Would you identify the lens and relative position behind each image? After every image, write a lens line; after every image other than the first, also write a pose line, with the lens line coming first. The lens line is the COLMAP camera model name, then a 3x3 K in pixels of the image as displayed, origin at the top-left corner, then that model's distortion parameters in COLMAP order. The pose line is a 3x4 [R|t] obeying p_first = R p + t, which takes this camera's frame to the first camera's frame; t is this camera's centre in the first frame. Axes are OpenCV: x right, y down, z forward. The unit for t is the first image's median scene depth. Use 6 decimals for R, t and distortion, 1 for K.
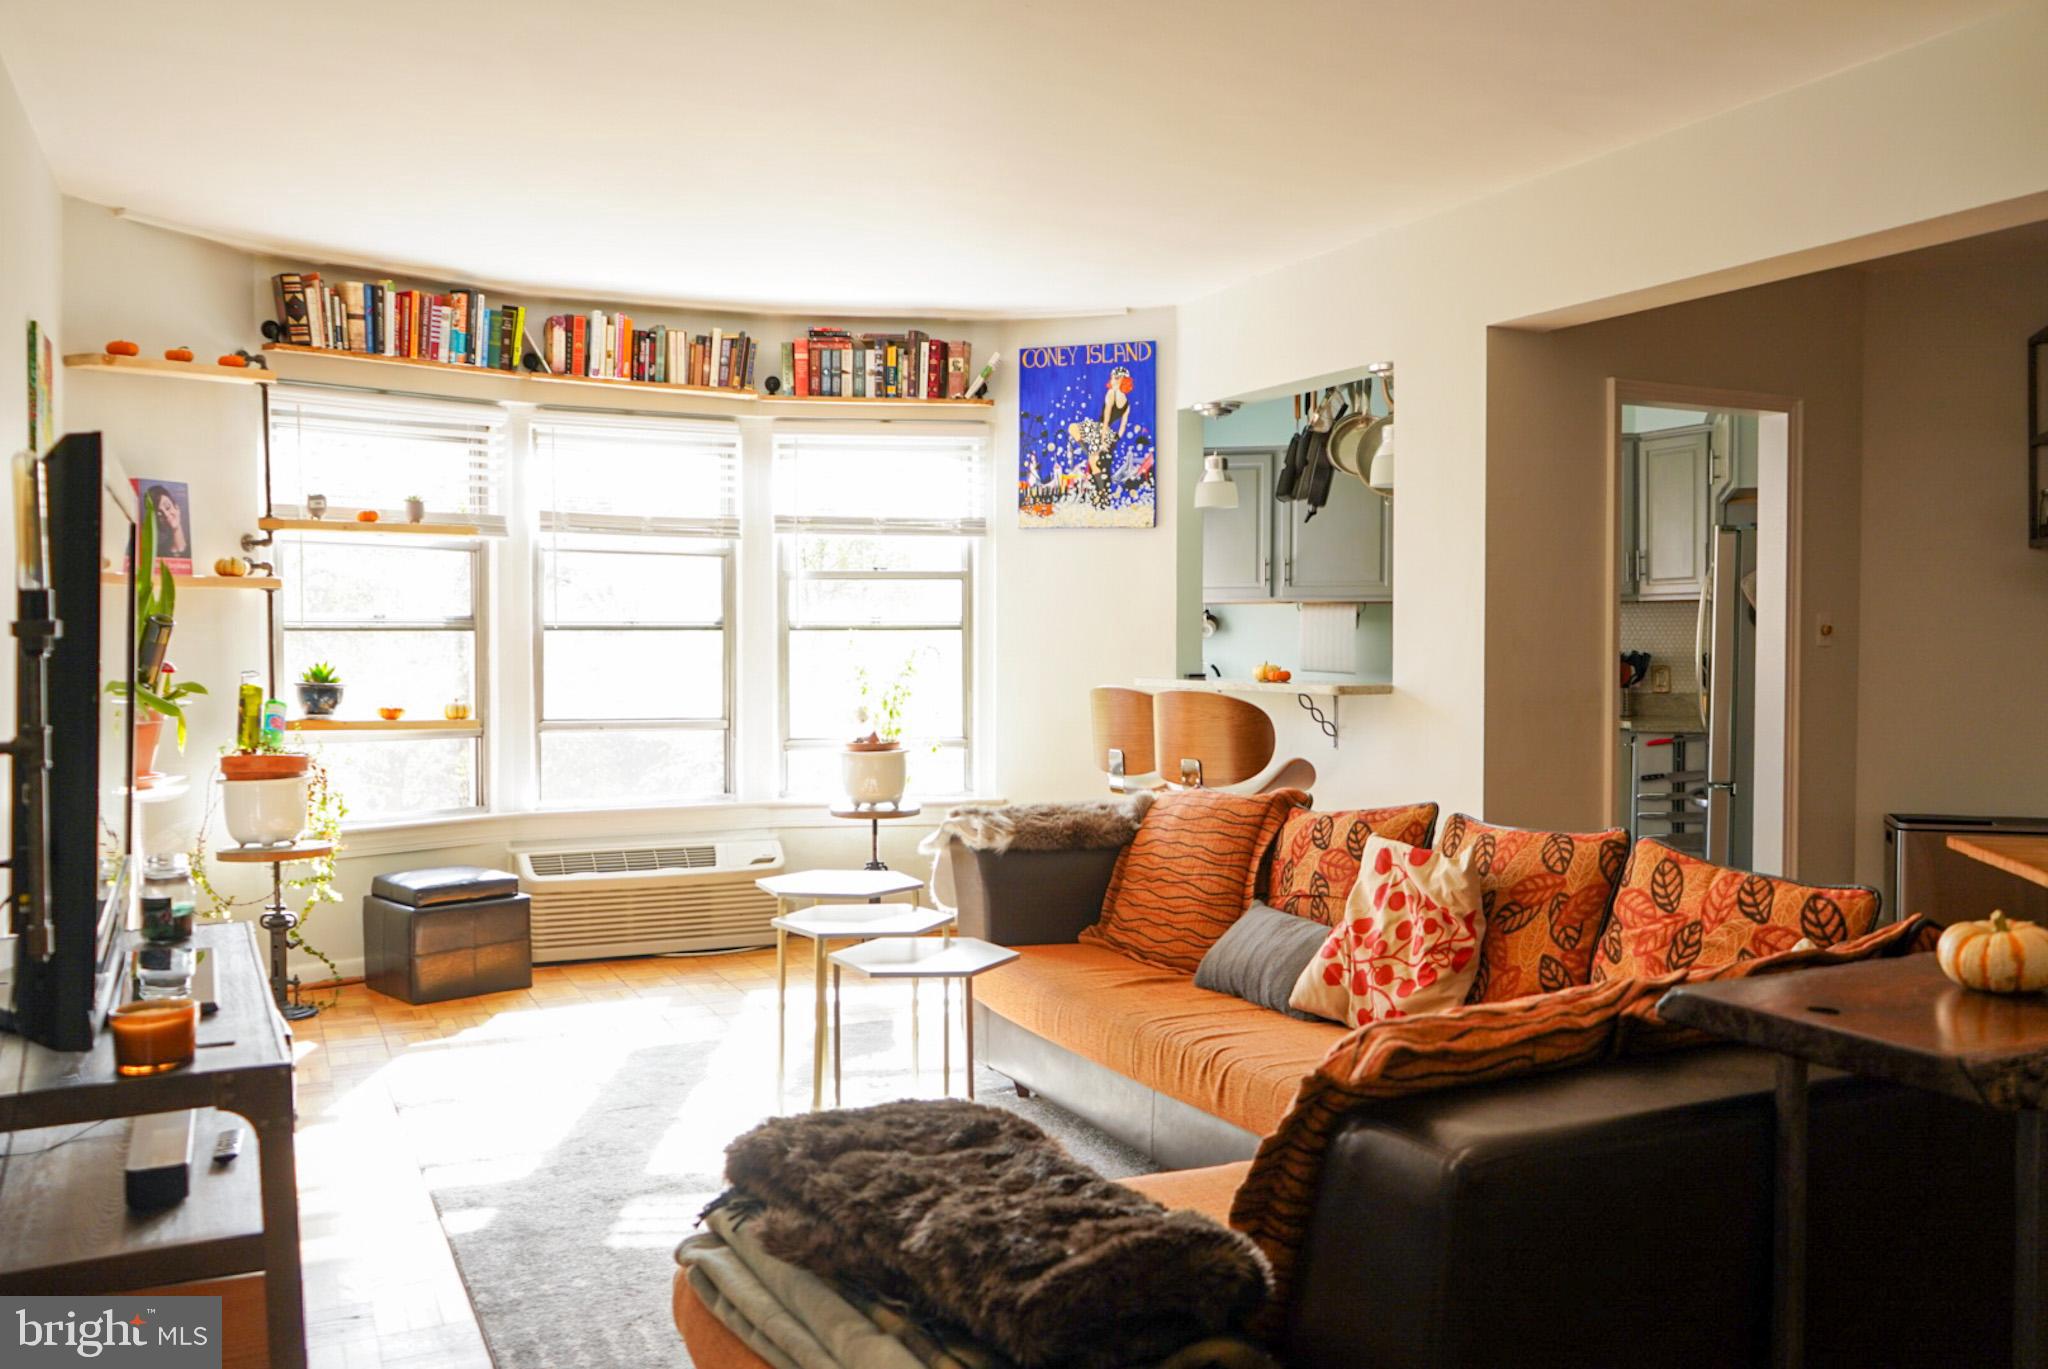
lens RADIAL K [[1641.5, 0, 1014.4], [0, 1641.5, 684.3], [0, 0, 1]] dist [-0.014194, 0.012805]
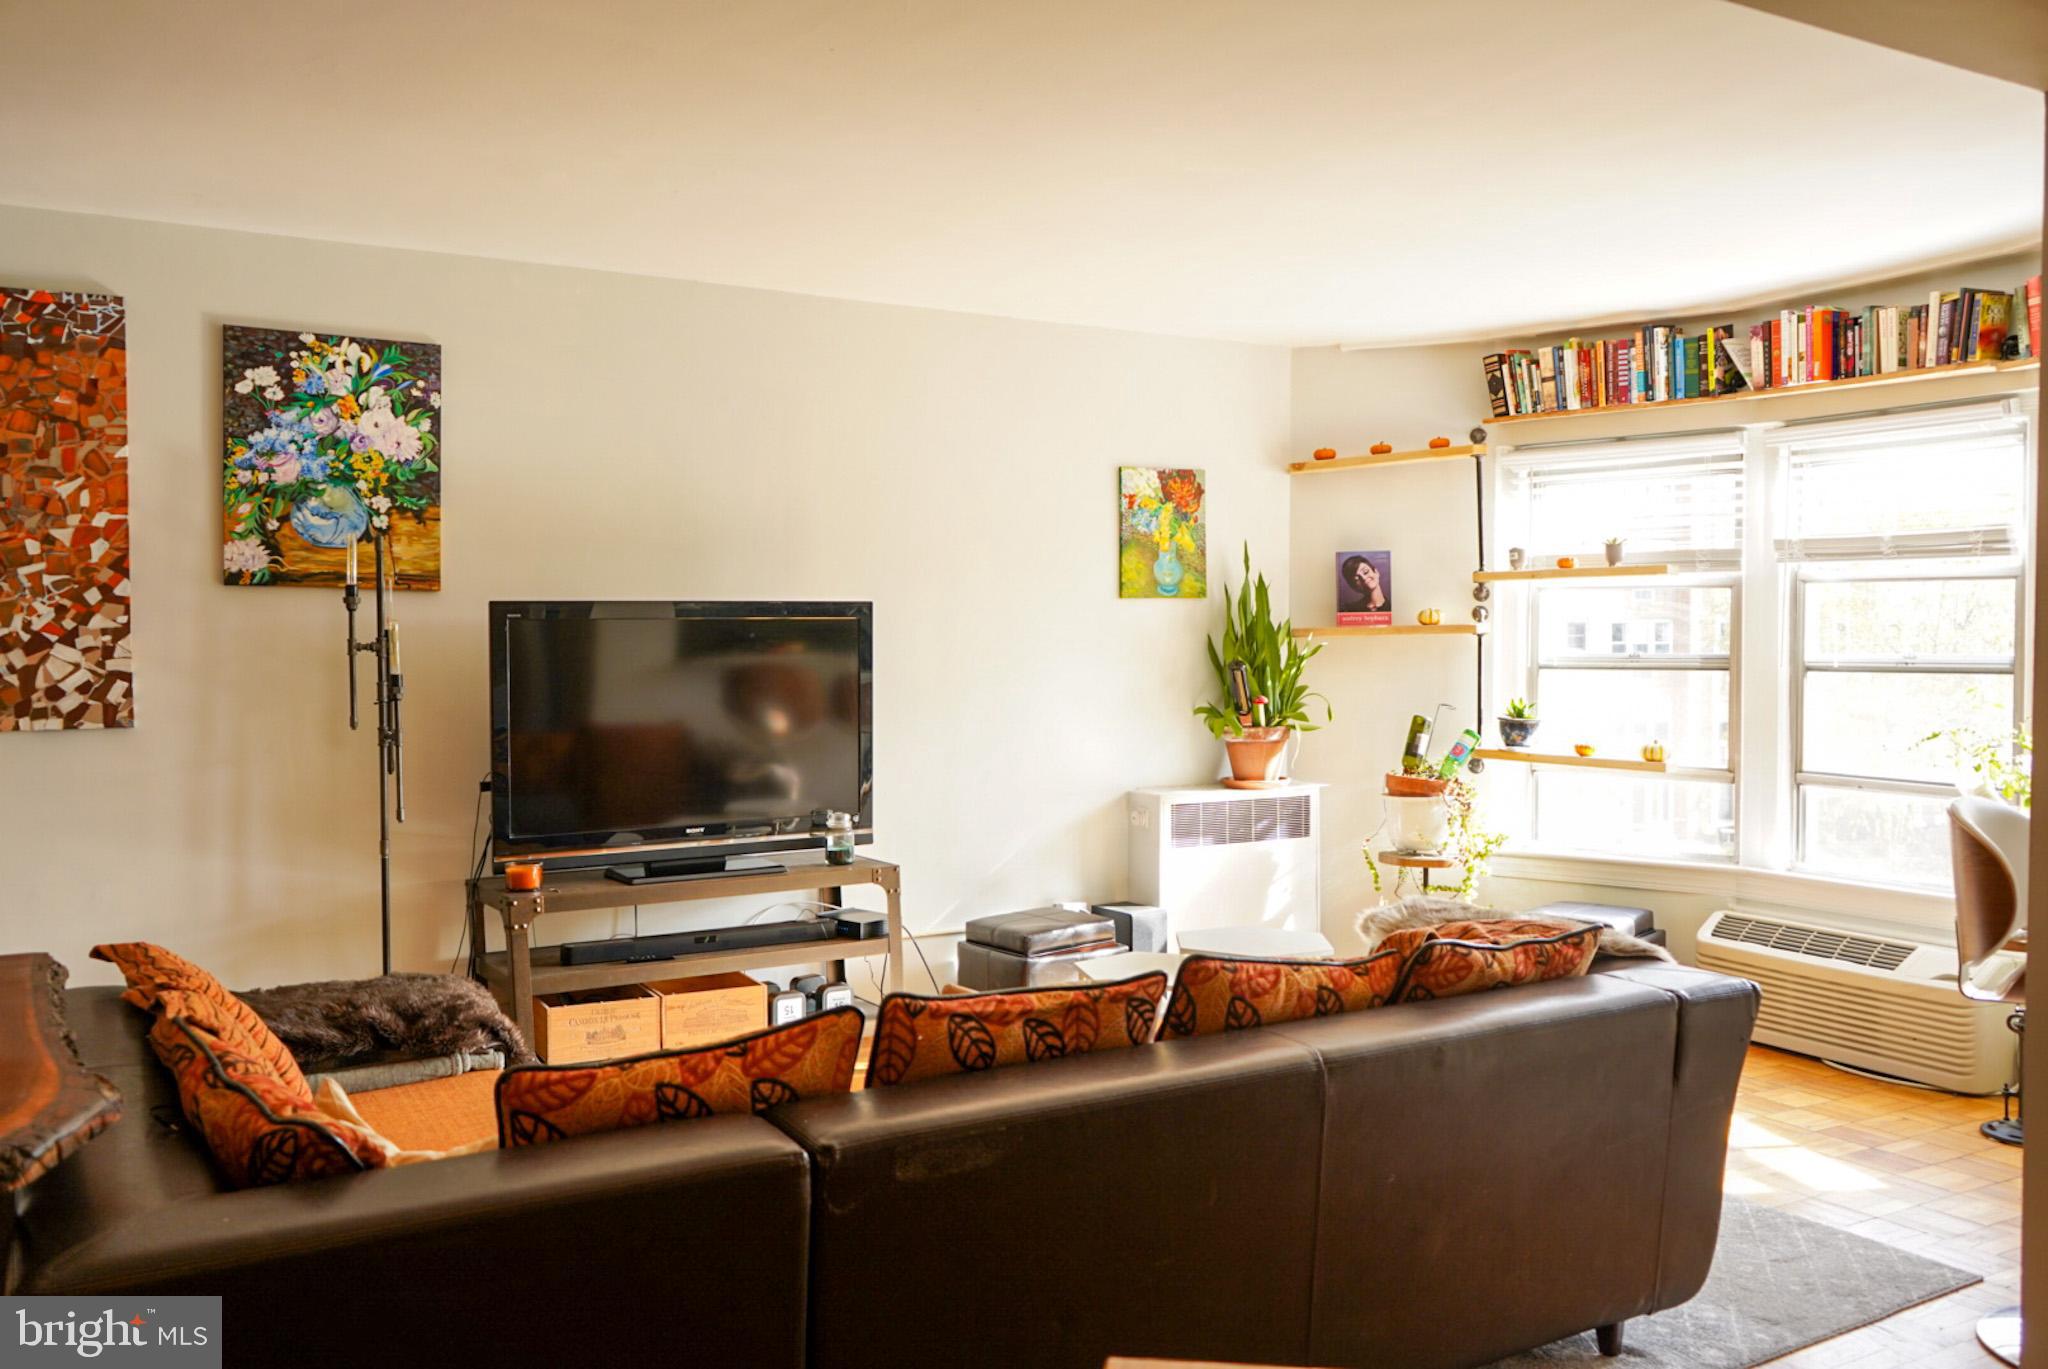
lens RADIAL K [[1641.5, 0, 1022.7], [0, 1641.5, 679.9], [0, 0, 1]] dist [-0.014194, 0.012805]
pose [[0.081556, 0.024939, -0.996357, 0.653655], [-0.026368, 0.999391, 0.022857, -0.043029], [0.996320, 0.024408, 0.082164, 0.579013]]
